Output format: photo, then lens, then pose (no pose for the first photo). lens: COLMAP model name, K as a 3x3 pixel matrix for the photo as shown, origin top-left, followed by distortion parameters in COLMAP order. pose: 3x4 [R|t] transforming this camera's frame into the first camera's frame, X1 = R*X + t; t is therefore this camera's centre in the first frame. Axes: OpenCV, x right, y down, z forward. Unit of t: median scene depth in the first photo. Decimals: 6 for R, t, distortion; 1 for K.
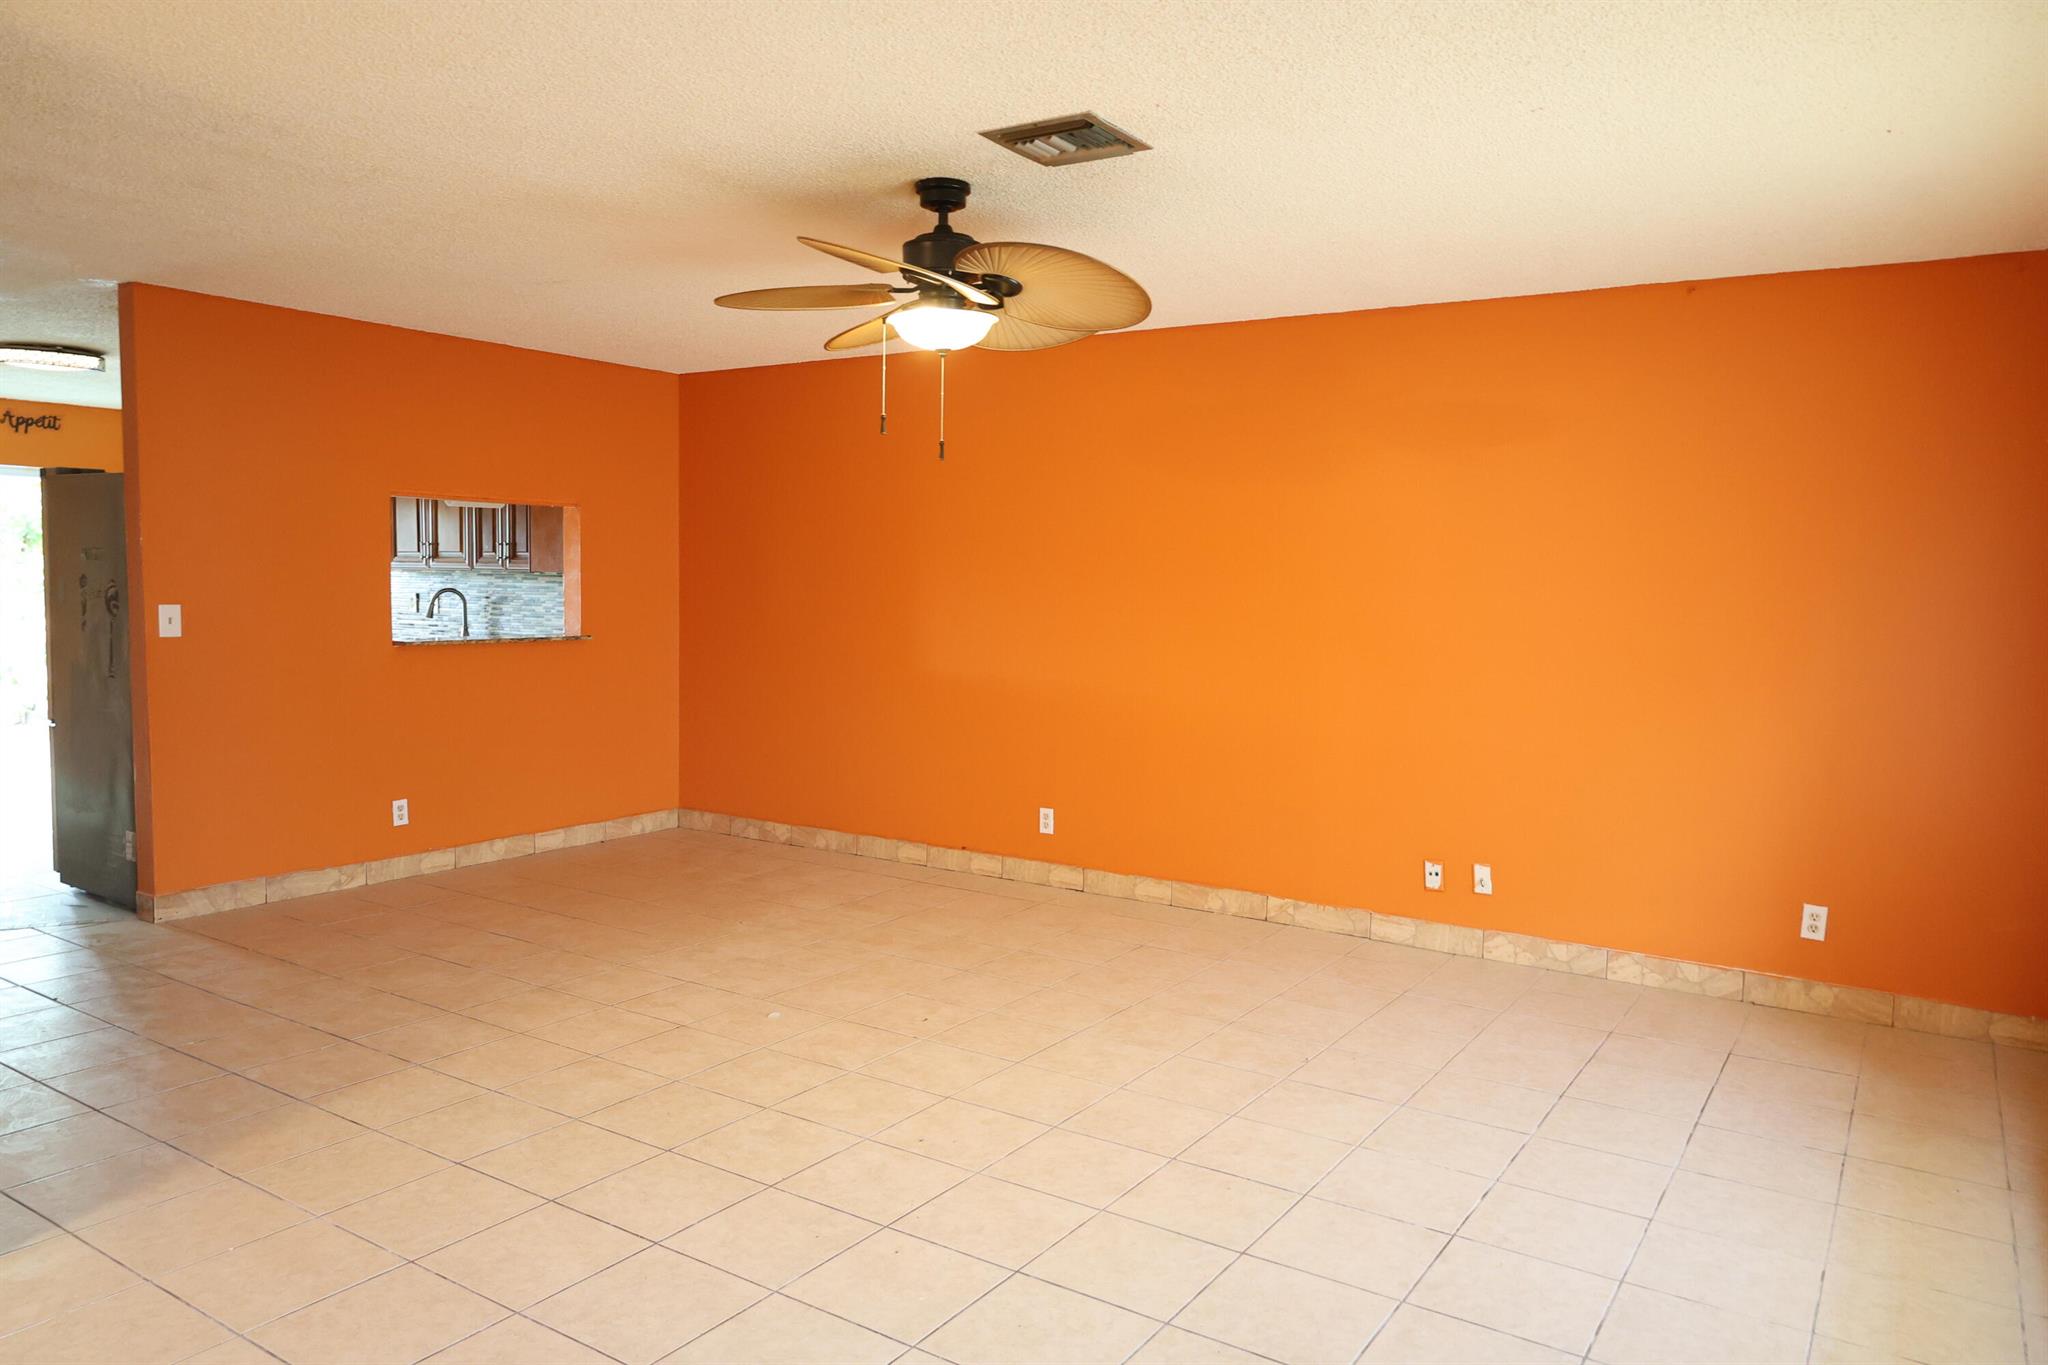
lens RADIAL K [[1390.0, 0, 1021.1], [0, 1390.0, 687.9], [0, 0, 1]] dist [-0.008177, 0.004100]
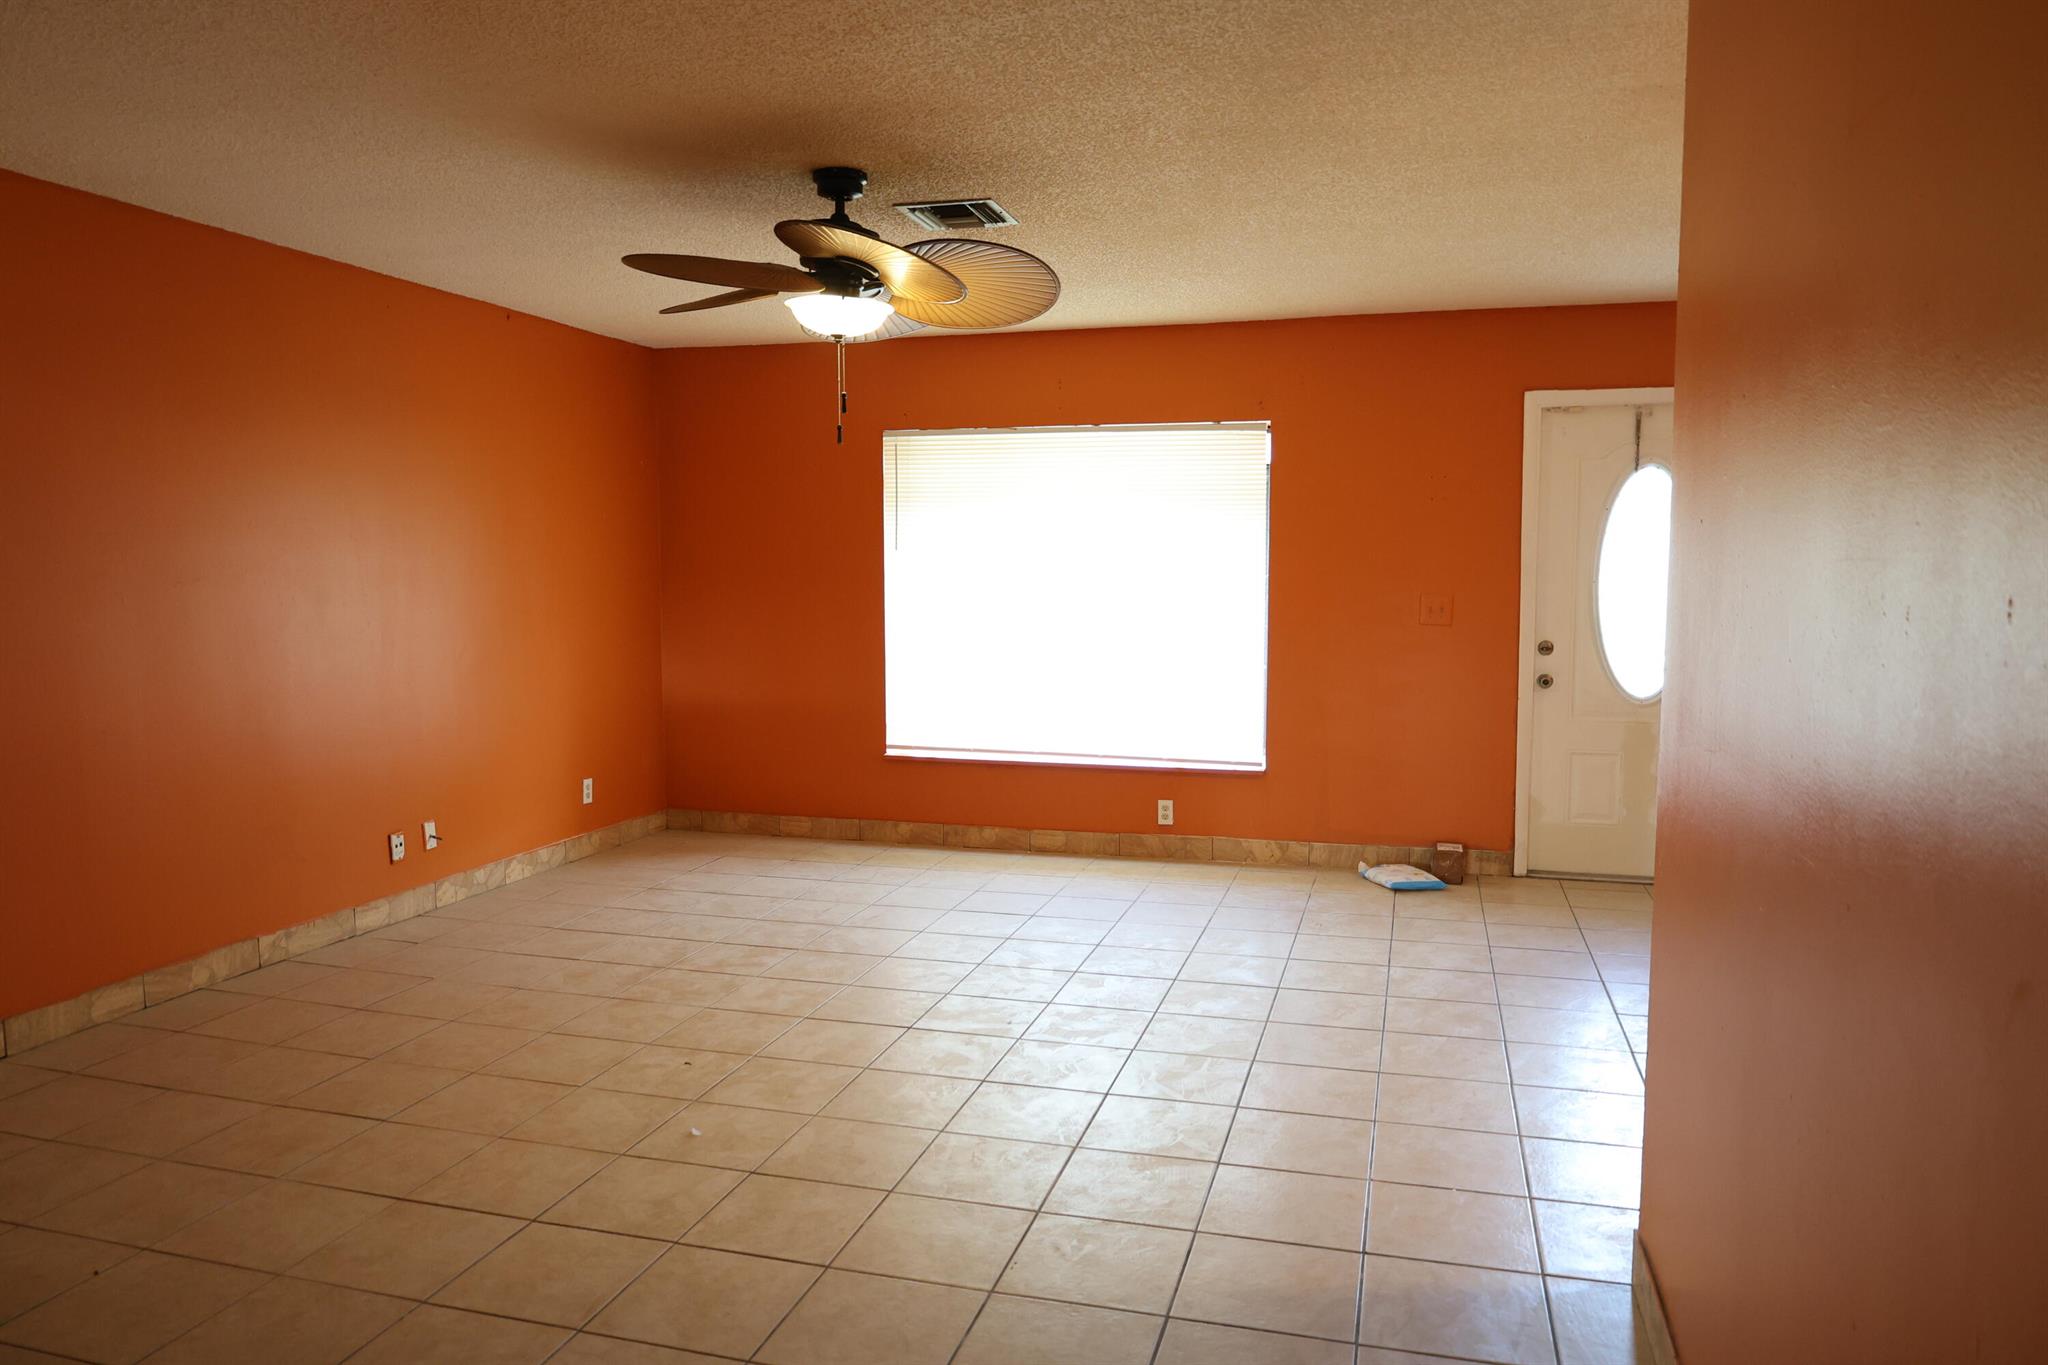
lens RADIAL K [[1382.4, 0, 1027.3], [0, 1382.4, 681.1], [0, 0, 1]] dist [-0.018573, 0.007103]
pose [[-0.306948, -0.099557, 0.946505, -0.809884], [0.069109, 0.989557, 0.126498, -0.081240], [-0.949214, 0.104241, -0.296863, 0.897541]]
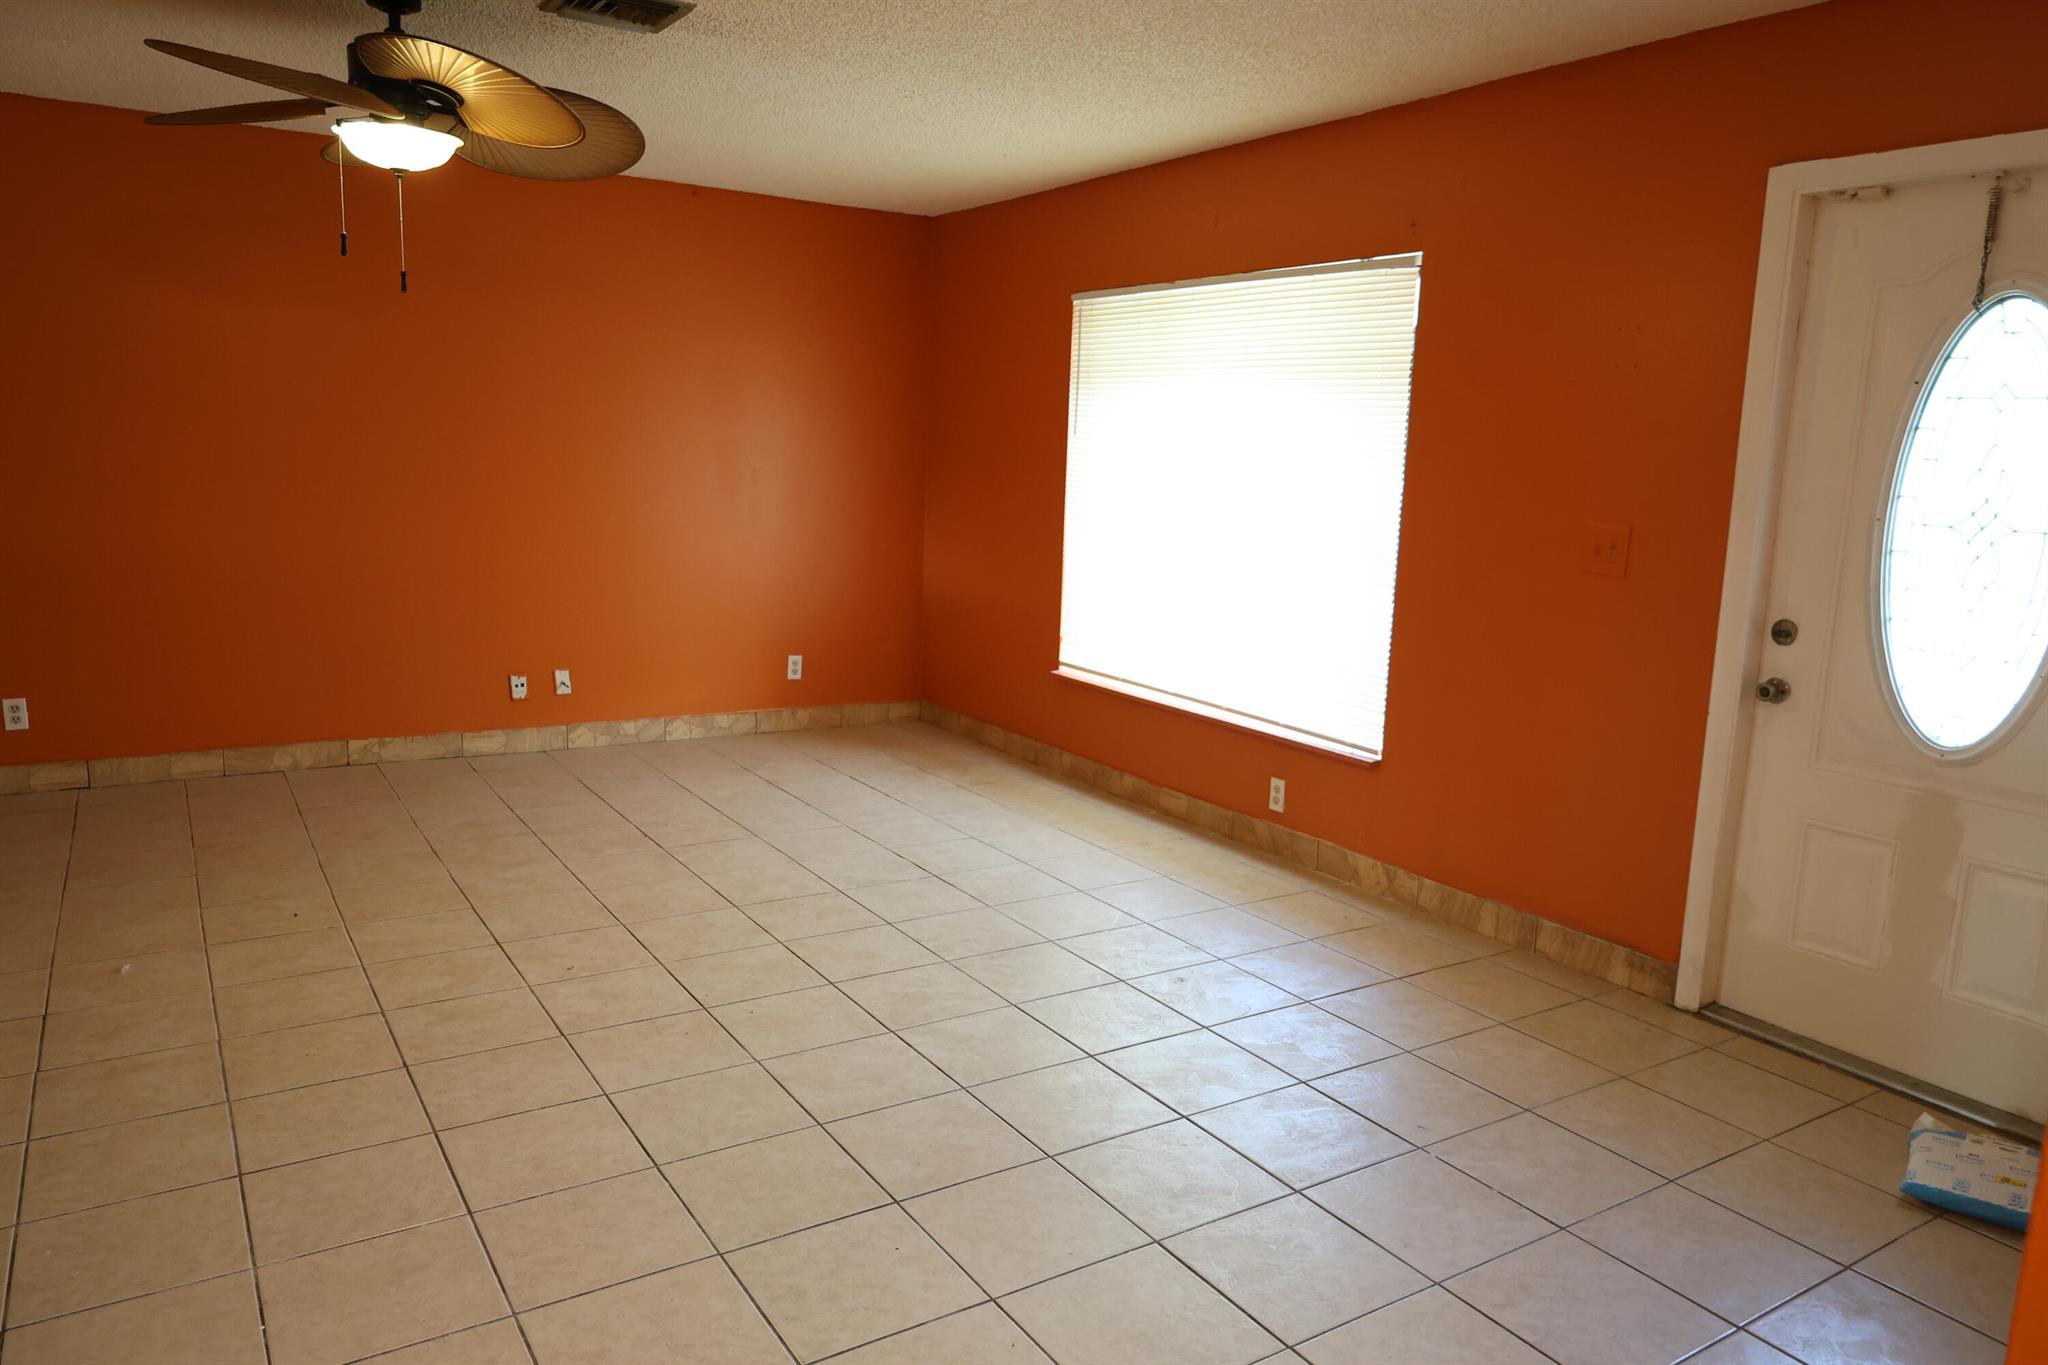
lens RADIAL K [[1399.4, 0, 1027.8], [0, 1399.4, 682.2], [0, 0, 1]] dist [-0.003306, -0.003364]
pose [[0.403741, -0.157636, 0.901190, -0.583994], [0.044633, 0.987265, 0.152696, -0.023981], [-0.913784, -0.021427, 0.405635, 0.175856]]
